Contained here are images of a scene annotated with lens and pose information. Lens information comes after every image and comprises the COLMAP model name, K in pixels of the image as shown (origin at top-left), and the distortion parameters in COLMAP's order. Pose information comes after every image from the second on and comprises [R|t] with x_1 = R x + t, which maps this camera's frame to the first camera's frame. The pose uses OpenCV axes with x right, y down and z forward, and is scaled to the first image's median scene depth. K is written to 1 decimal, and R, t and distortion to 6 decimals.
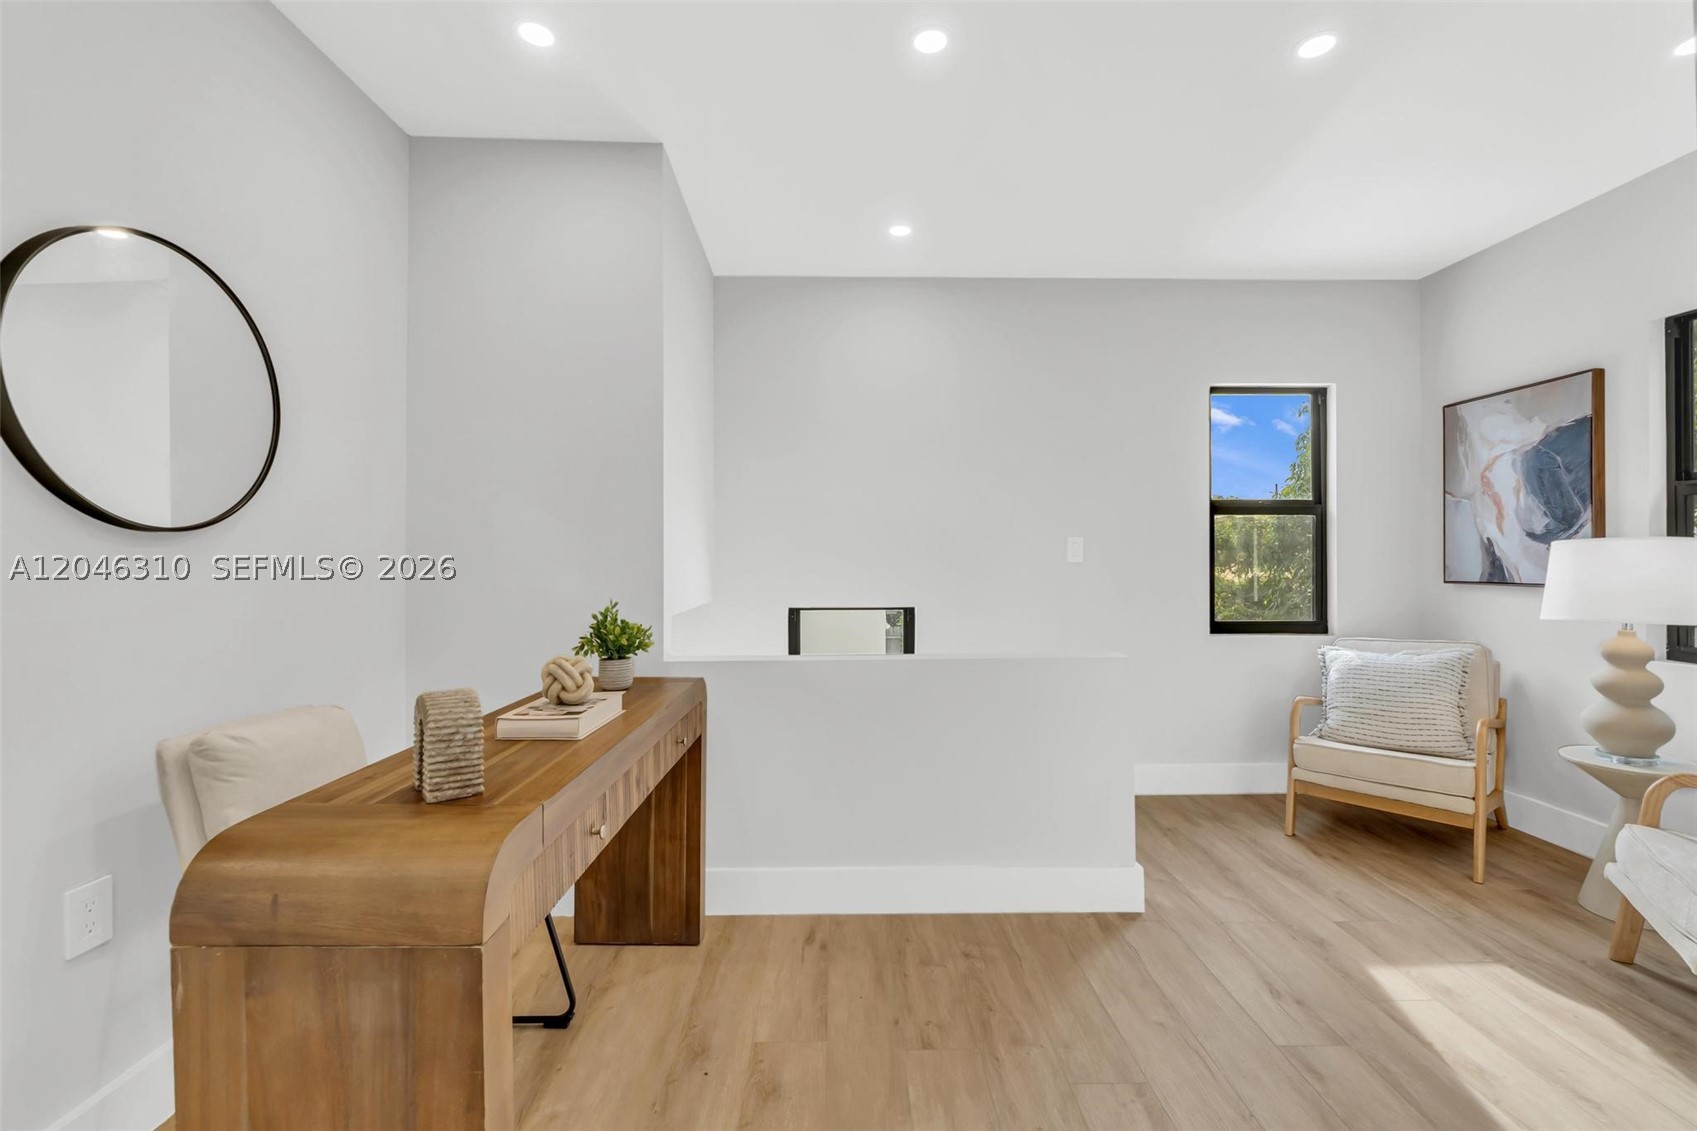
lens RADIAL K [[719.4, 0, 860.1], [0, 719.4, 557.9], [0, 0, 1]] dist [0.000354, -0.000445]
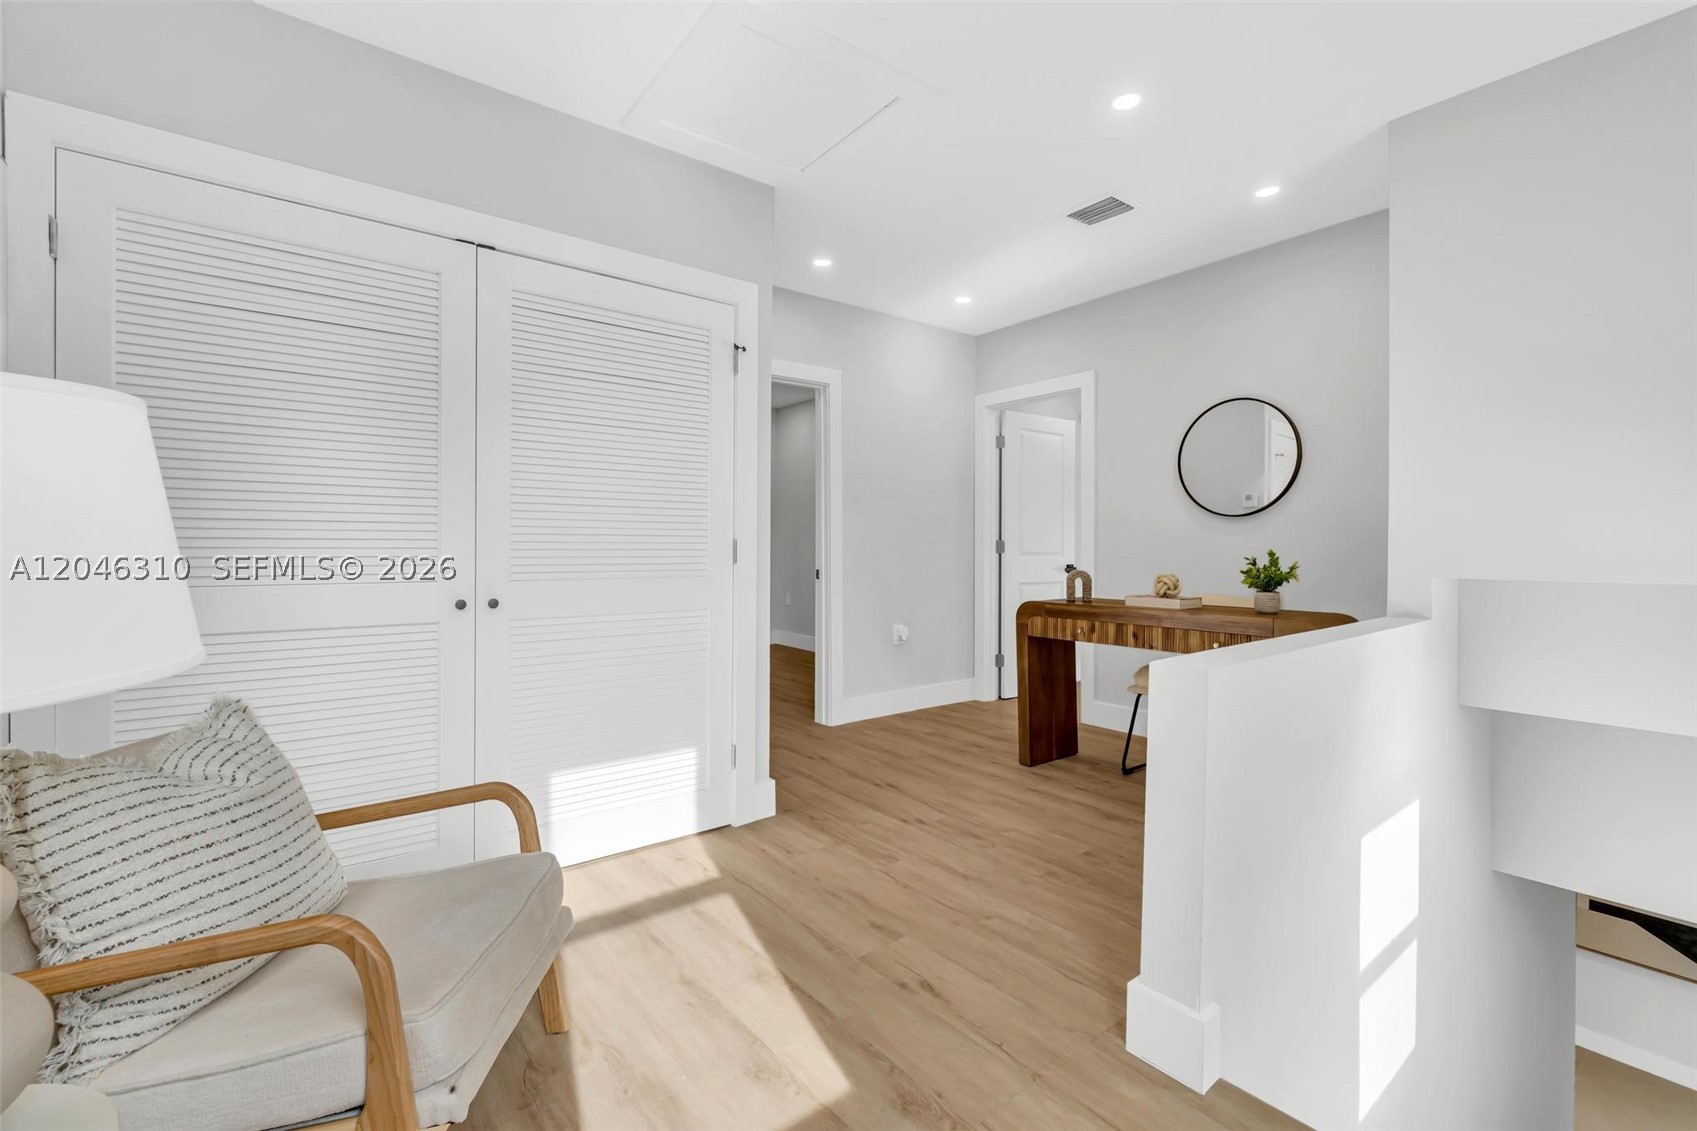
lens RADIAL K [[719.4, 0, 860.1], [0, 719.4, 557.9], [0, 0, 1]] dist [0.000354, -0.000445]
pose [[-0.795014, 0.008932, -0.606526, 0.771208], [0.000882, 0.999908, 0.013569, 0.033148], [0.606591, 0.010253, -0.794948, 1.079842]]
